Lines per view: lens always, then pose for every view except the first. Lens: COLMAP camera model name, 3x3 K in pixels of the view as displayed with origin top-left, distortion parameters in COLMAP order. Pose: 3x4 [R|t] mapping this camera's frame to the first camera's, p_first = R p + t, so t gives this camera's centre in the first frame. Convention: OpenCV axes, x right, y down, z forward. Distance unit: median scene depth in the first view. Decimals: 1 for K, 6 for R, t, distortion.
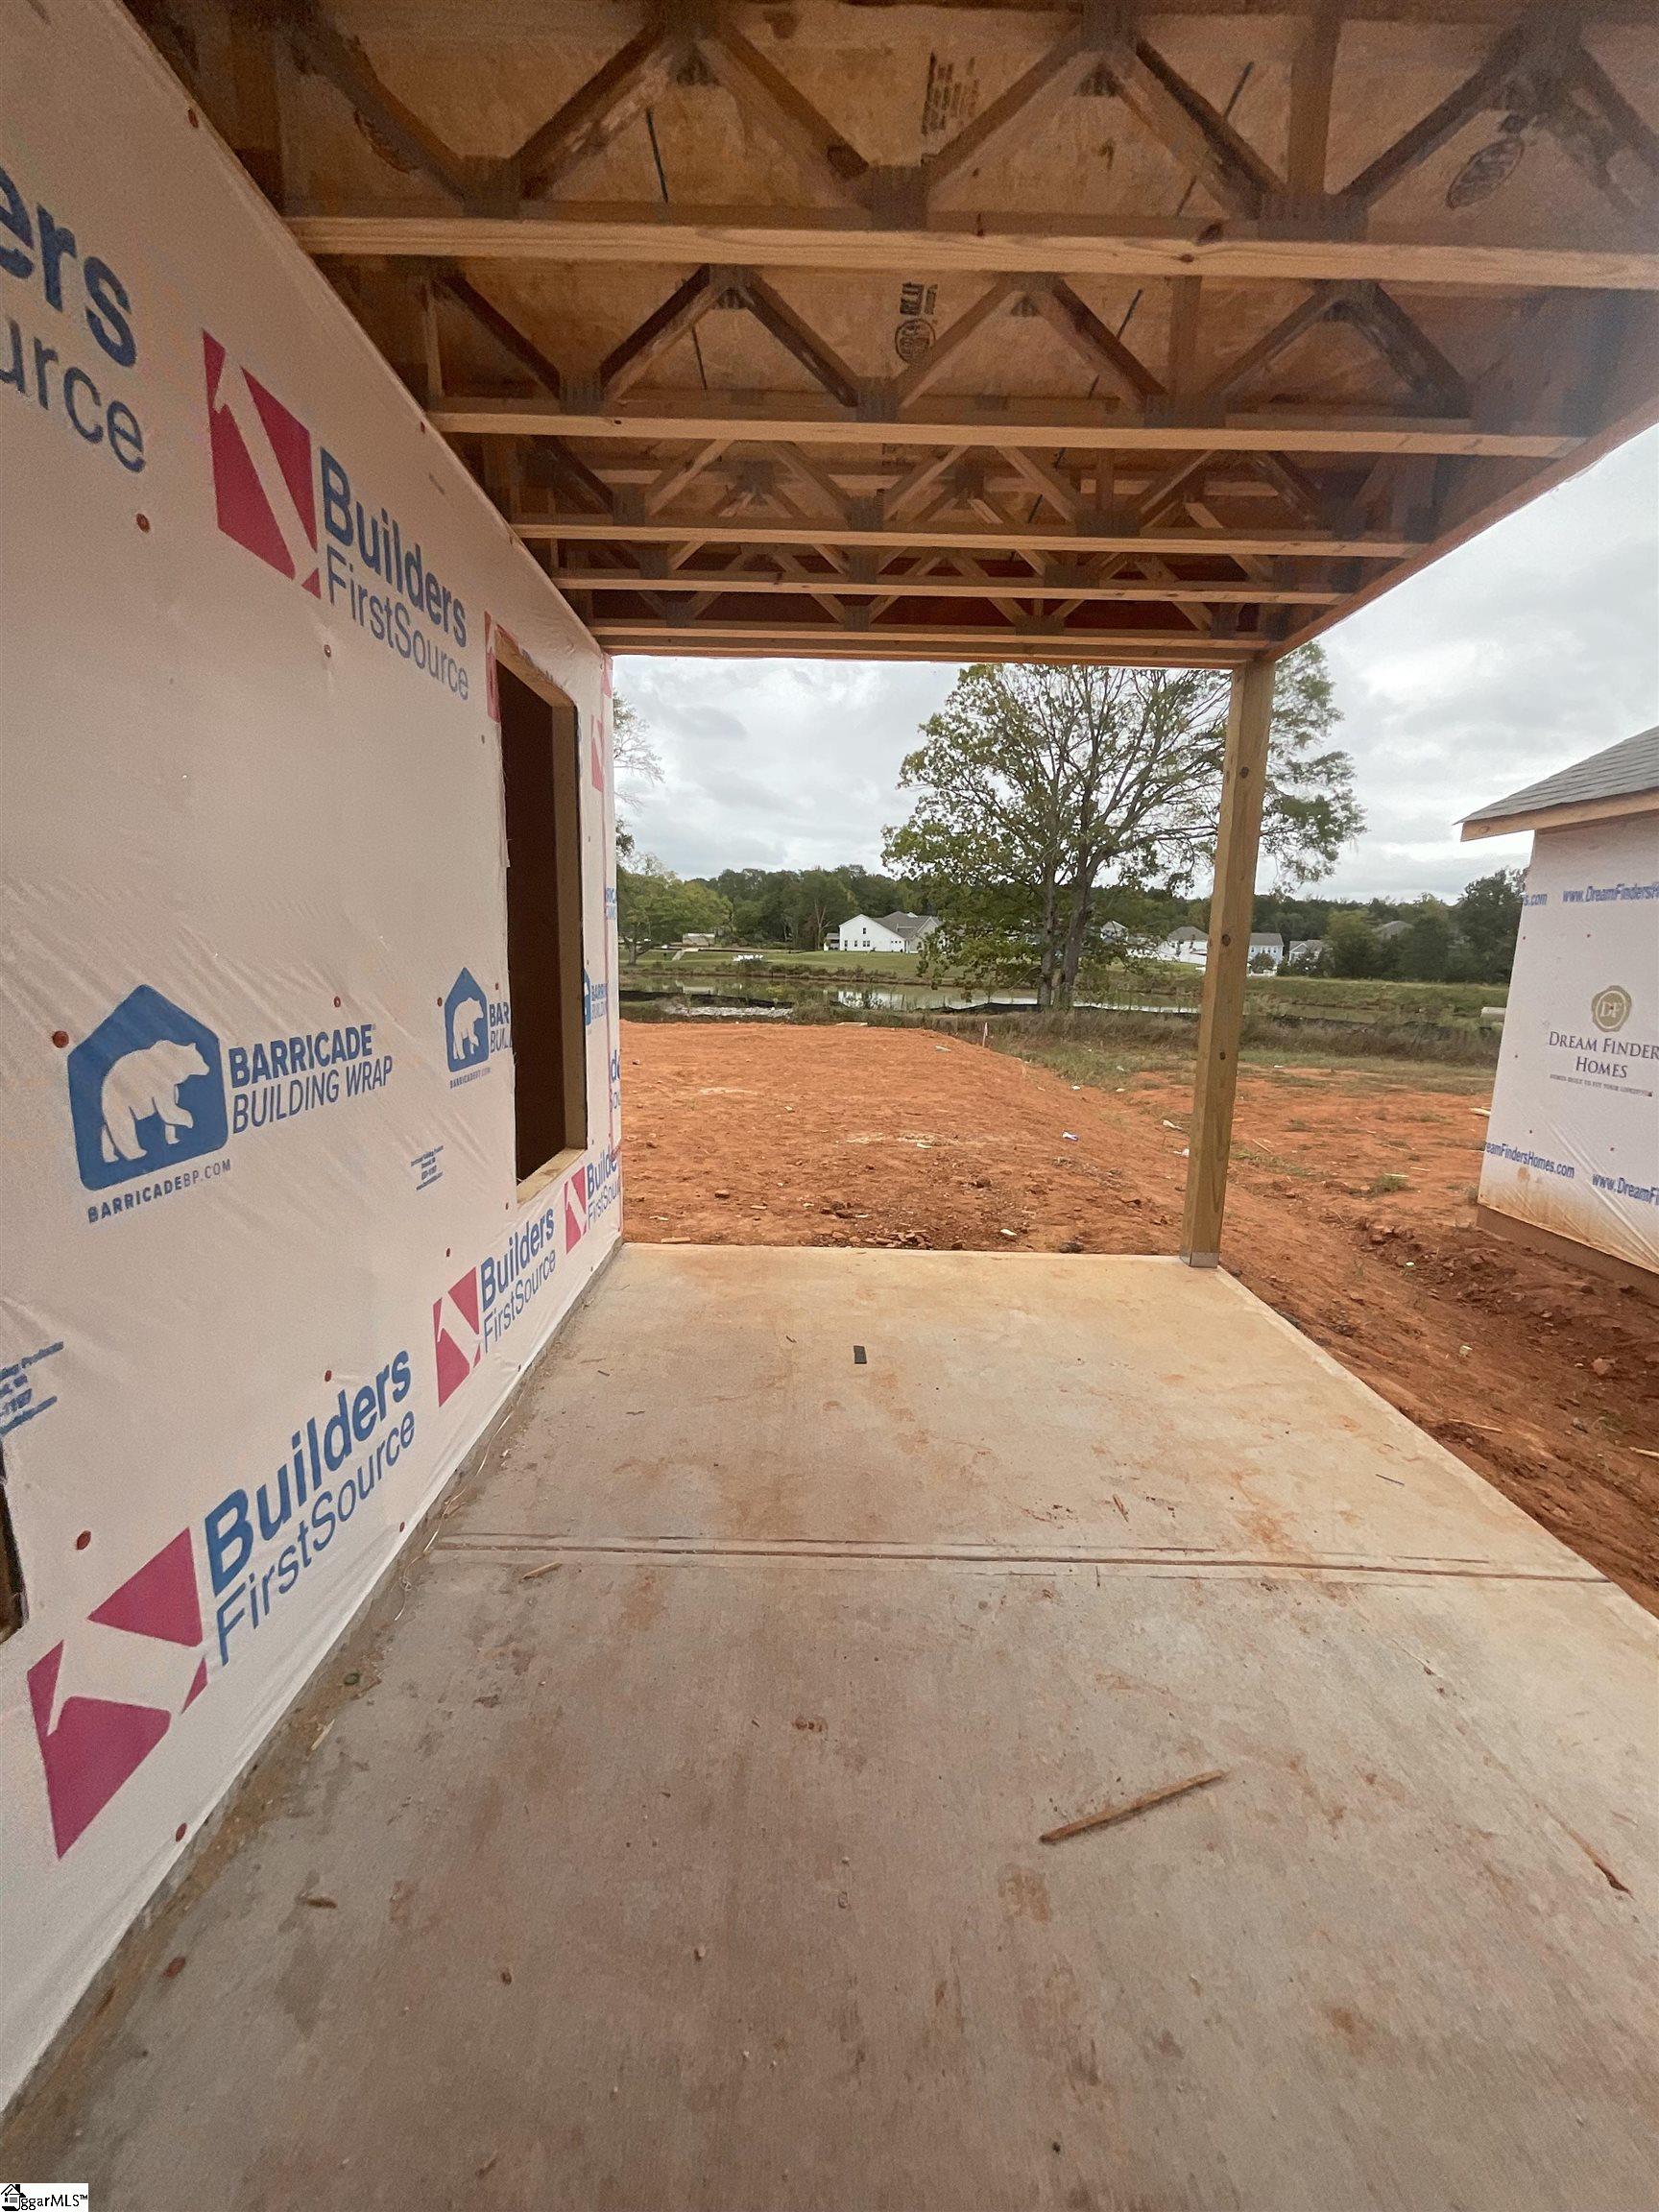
lens RADIAL K [[888.2, 0, 824.5], [0, 888.2, 1084.7], [0, 0, 1]] dist [0.012432, 0.001439]
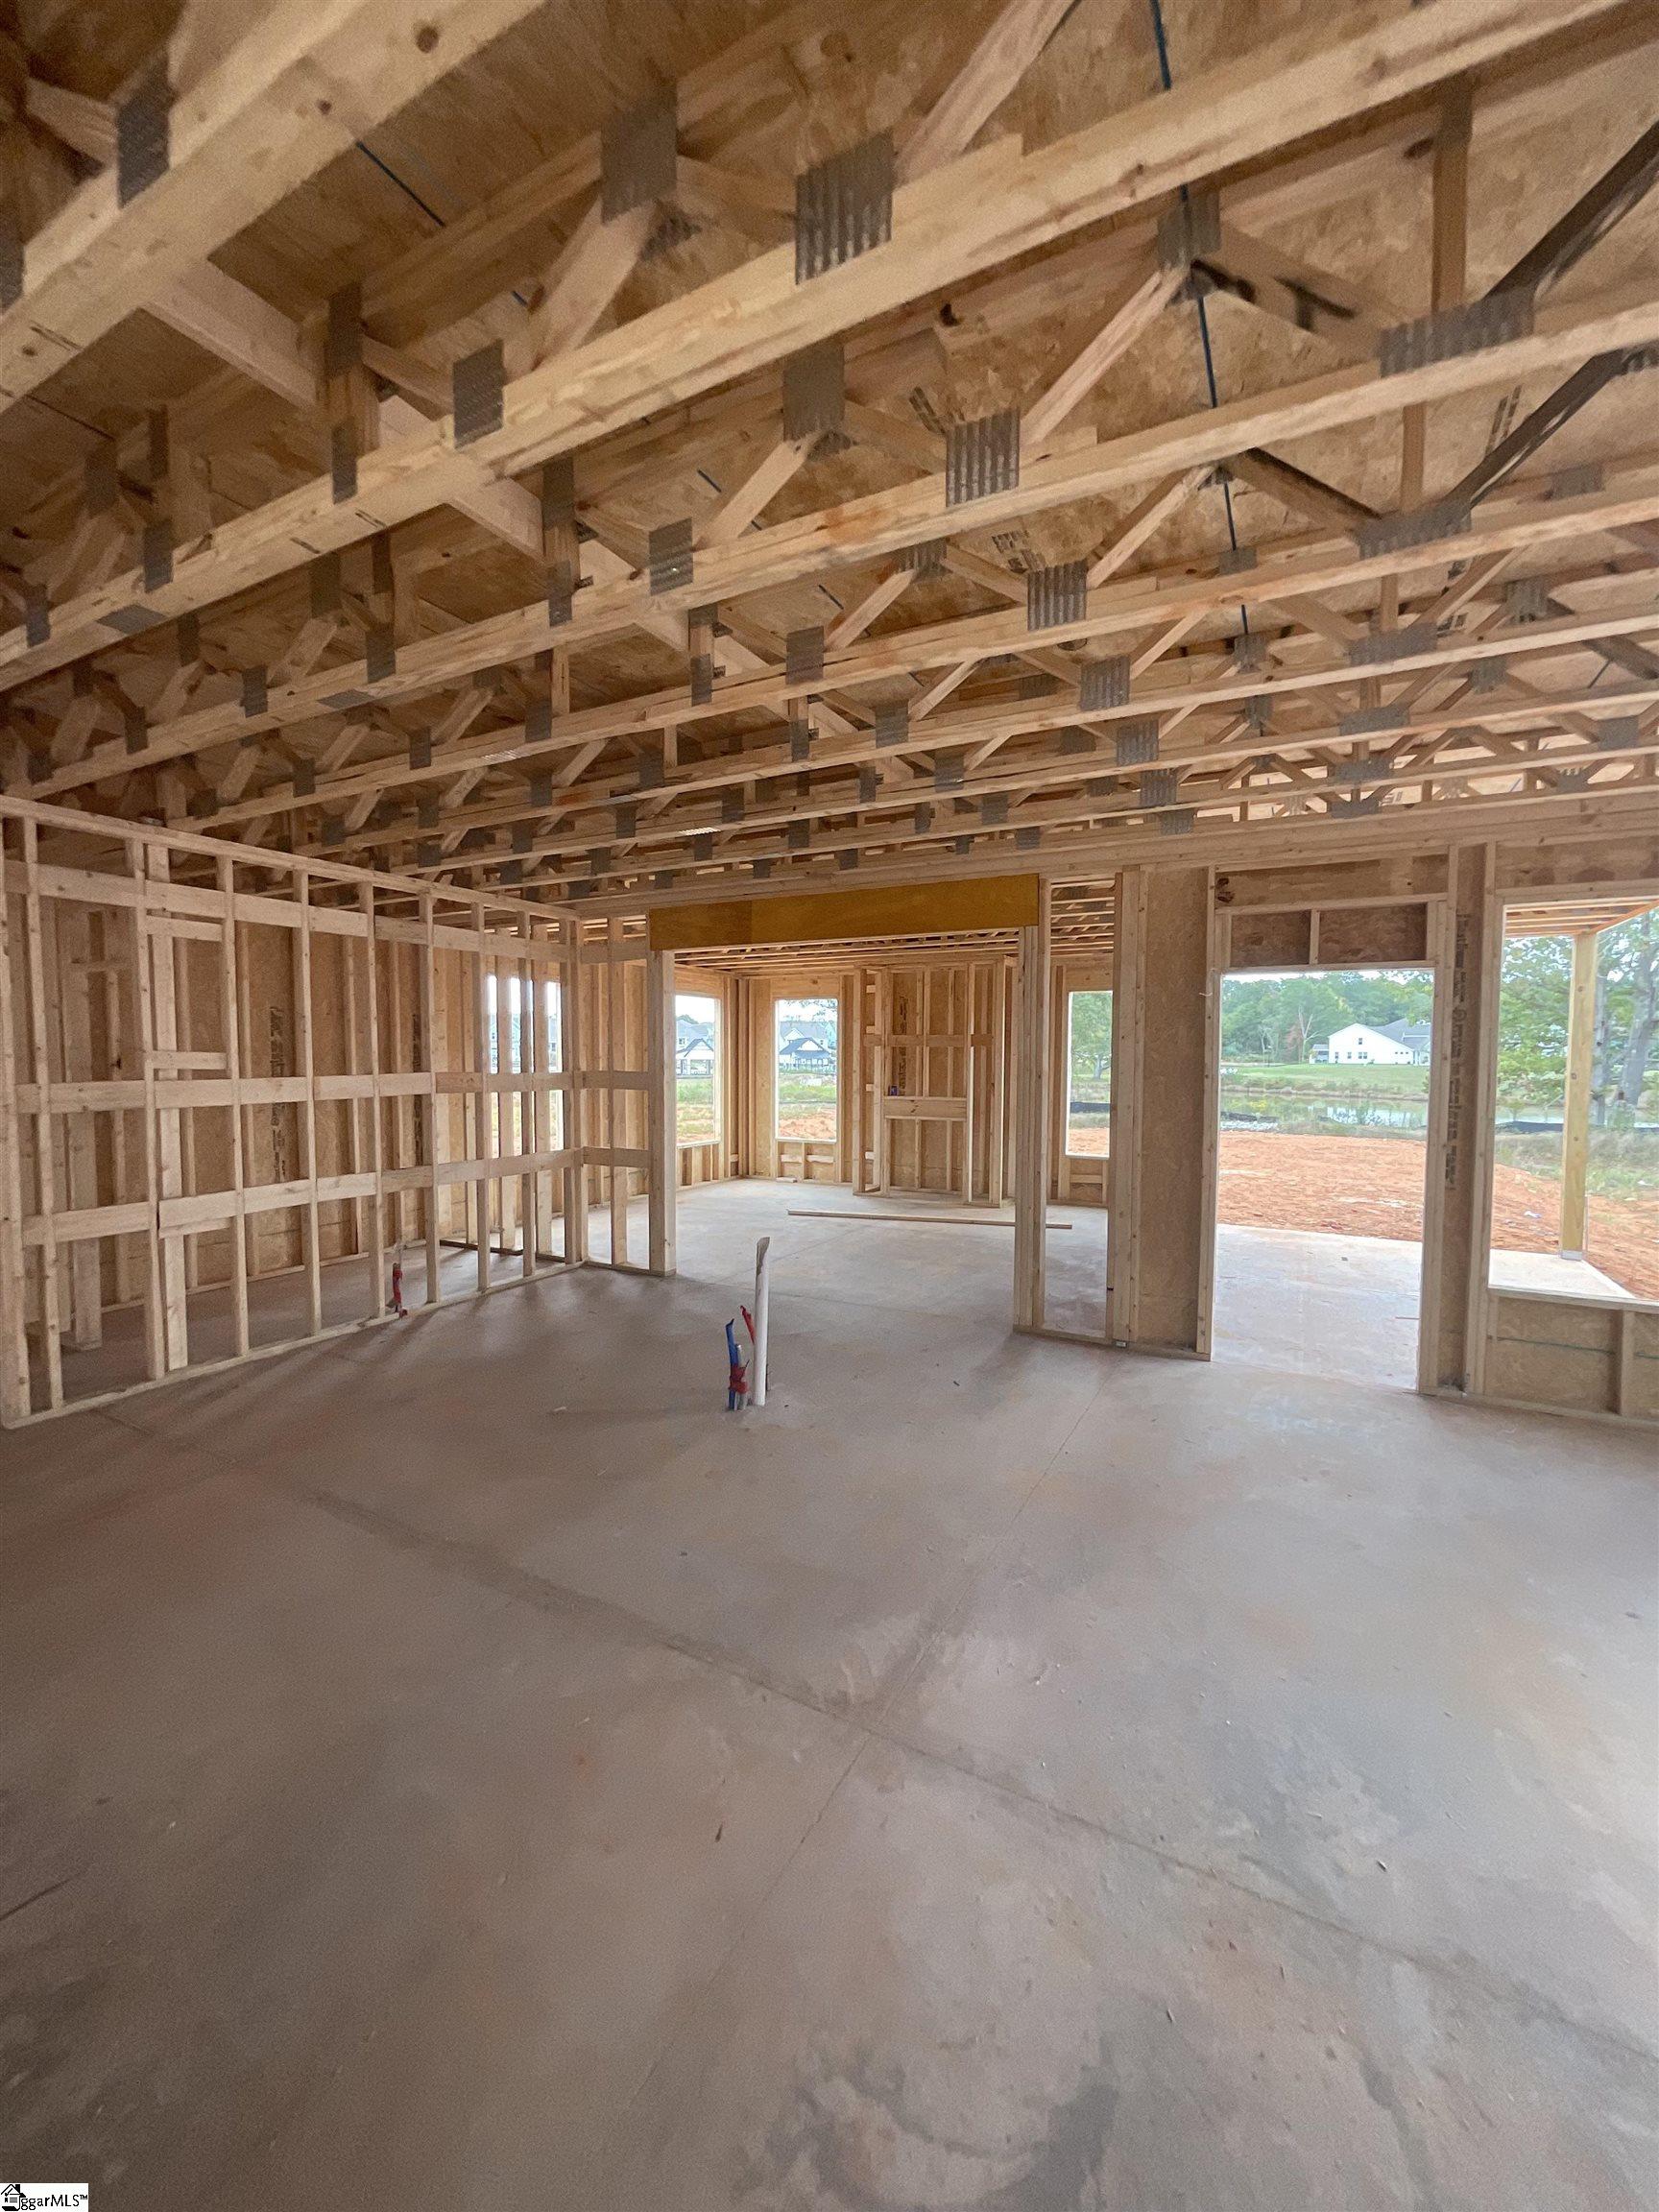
lens RADIAL K [[888.2, 0, 849.7], [0, 888.2, 1097.9], [0, 0, 1]] dist [0.012432, 0.001439]
pose [[0.888890, 0.009331, -0.458025, -0.003399], [-0.060681, 0.993381, -0.097527, 0.014511], [0.454083, 0.114484, 0.883573, -0.122746]]
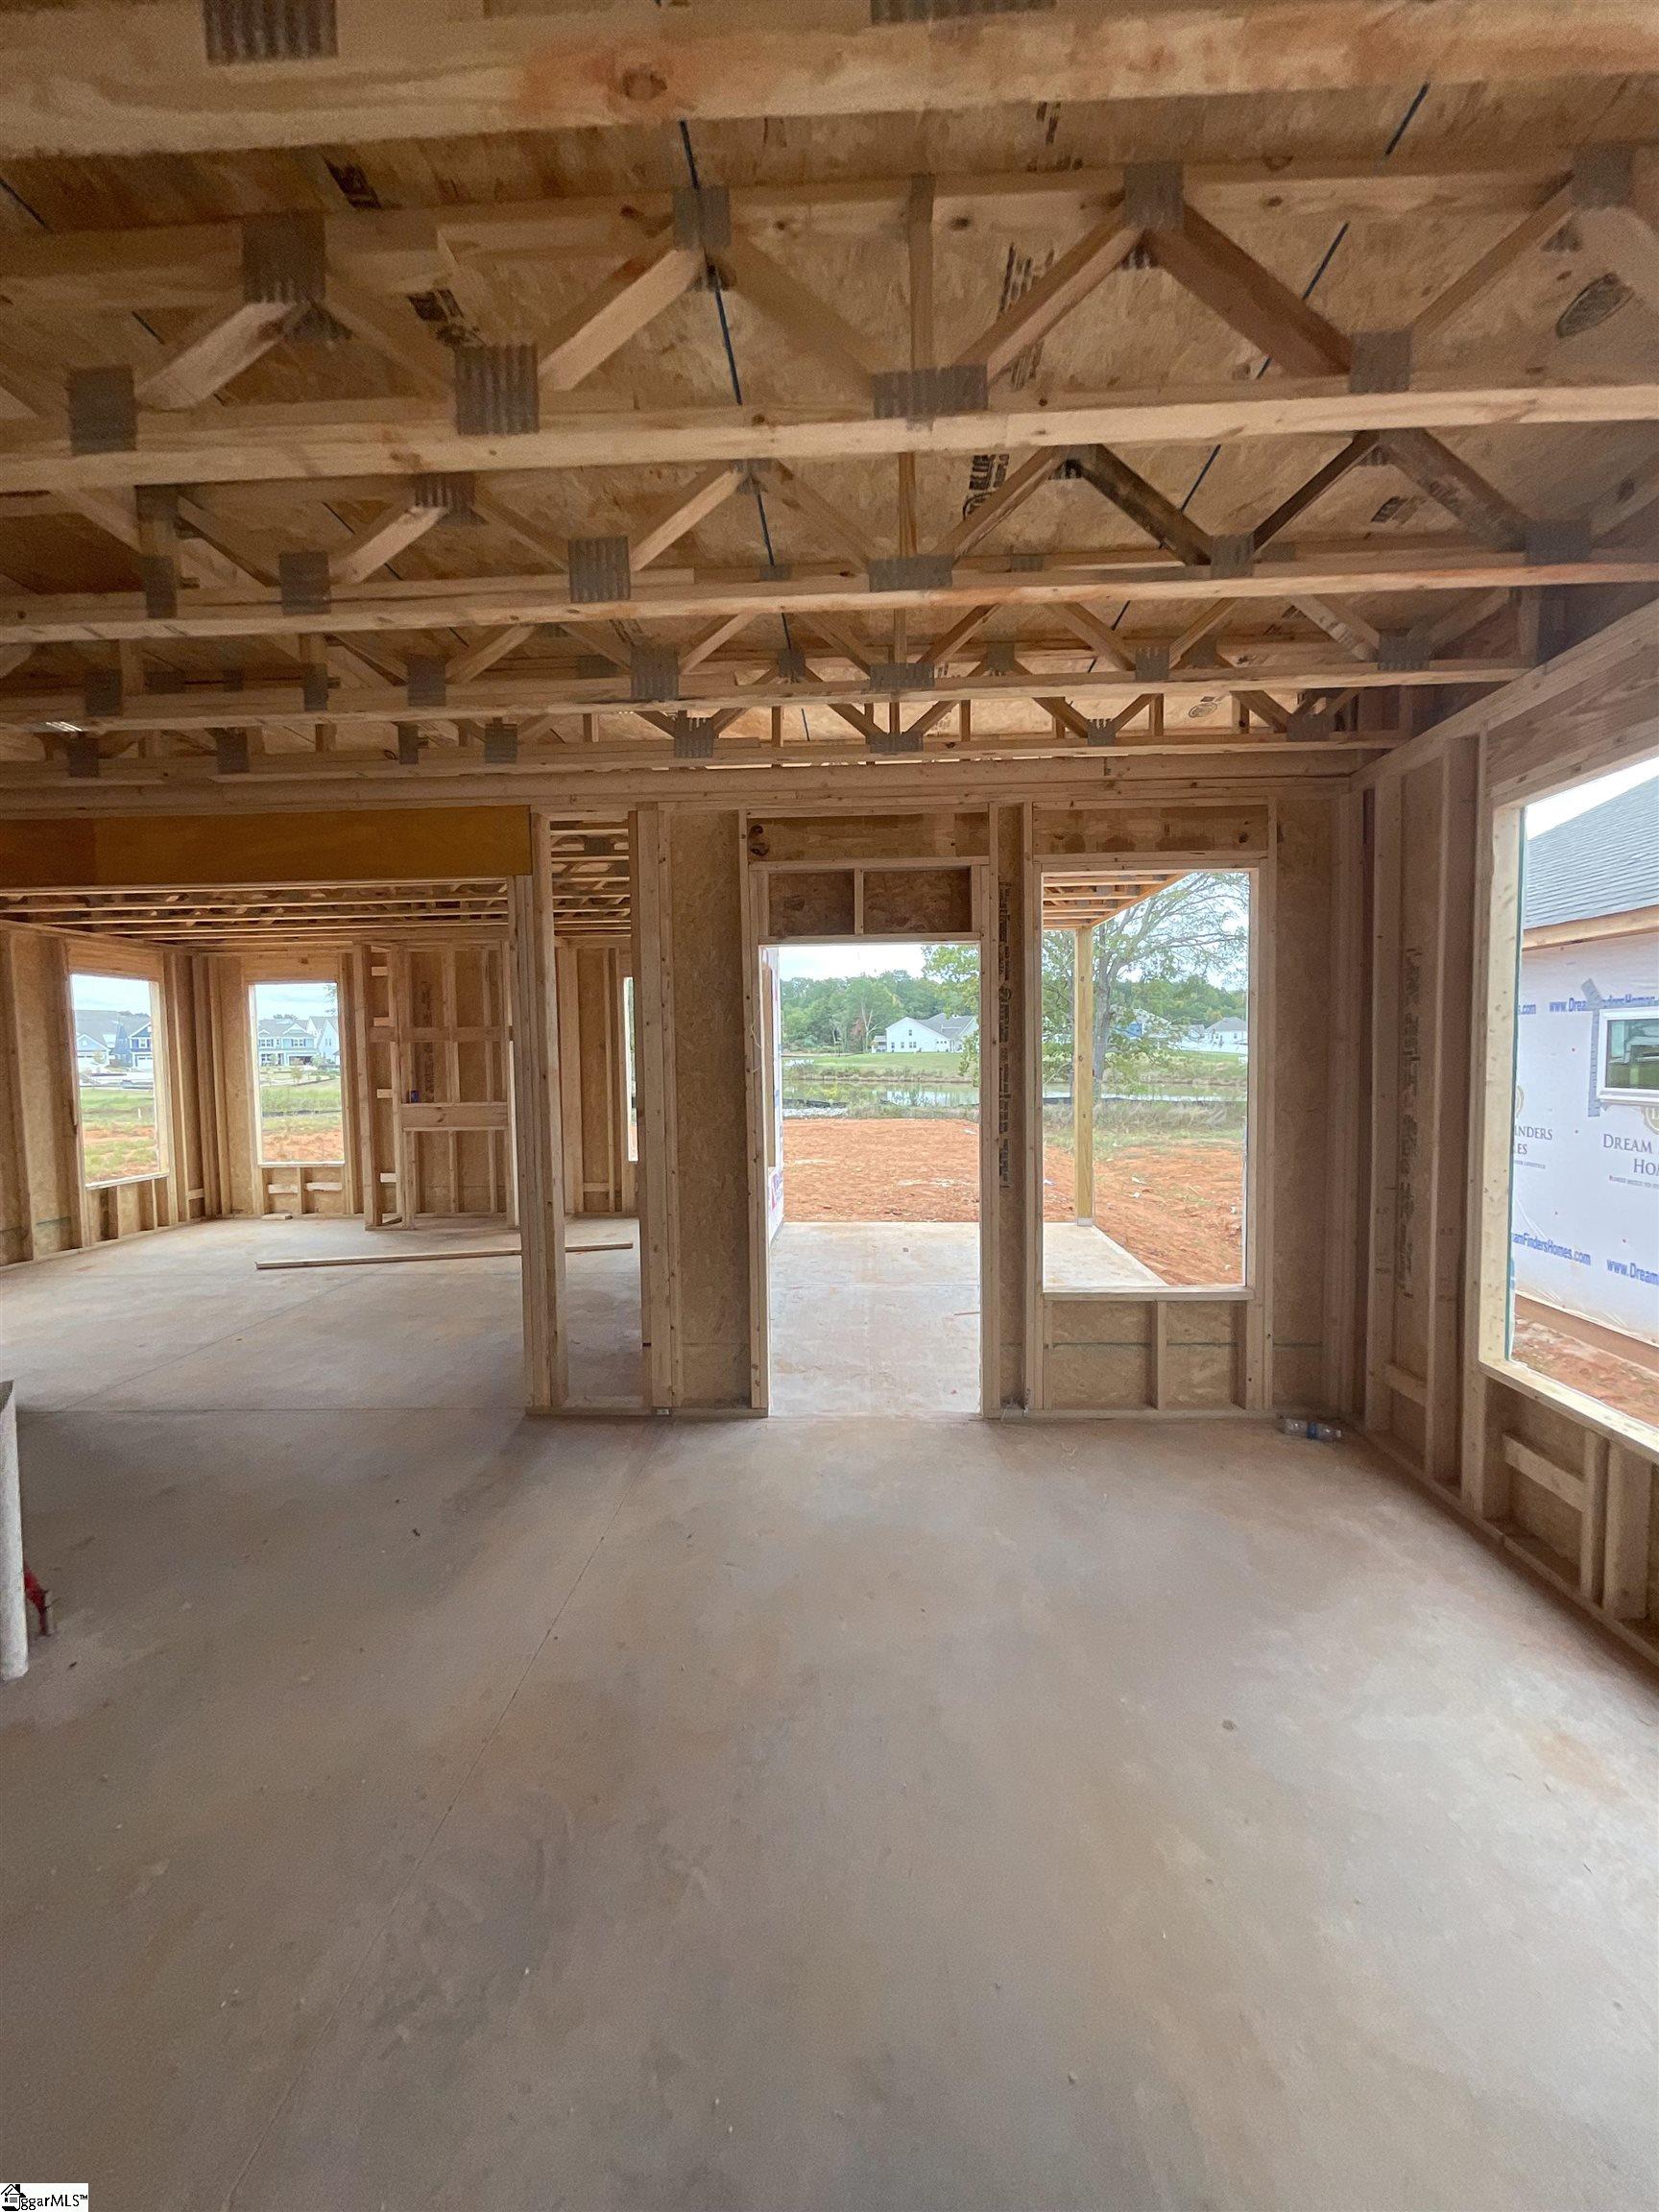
lens RADIAL K [[888.2, 0, 831.6], [0, 888.2, 1095.5], [0, 0, 1]] dist [0.012432, 0.001439]
pose [[0.998431, -0.030967, -0.046655, -0.002319], [0.026068, 0.994424, -0.102183, 0.010609], [0.049559, 0.100806, 0.993671, -0.095760]]
